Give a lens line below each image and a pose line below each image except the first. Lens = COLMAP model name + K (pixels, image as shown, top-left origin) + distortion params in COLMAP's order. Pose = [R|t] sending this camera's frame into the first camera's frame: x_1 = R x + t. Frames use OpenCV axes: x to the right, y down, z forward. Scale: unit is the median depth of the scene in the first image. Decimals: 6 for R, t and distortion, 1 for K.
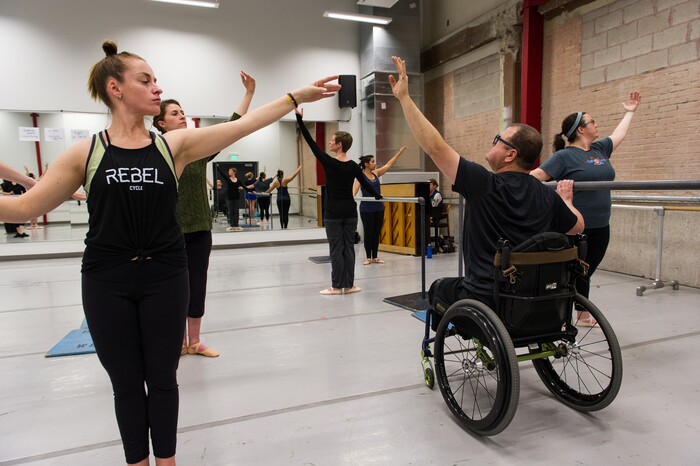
lens RADIAL K [[469.1, 0, 350.0], [0, 469.1, 233.0], [0, 0, 1]] dist [0.000123, 0.001836]
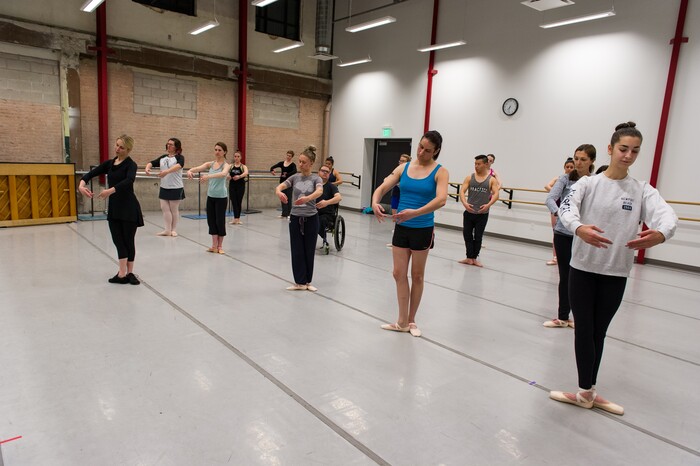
lens RADIAL K [[469.1, 0, 350.0], [0, 469.1, 233.0], [0, 0, 1]] dist [0.000123, 0.001836]
pose [[-0.319286, -0.150469, 0.935637, -1.273928], [0.041516, 0.984145, 0.172437, -0.109009], [-0.946749, 0.093901, -0.307977, 0.683765]]
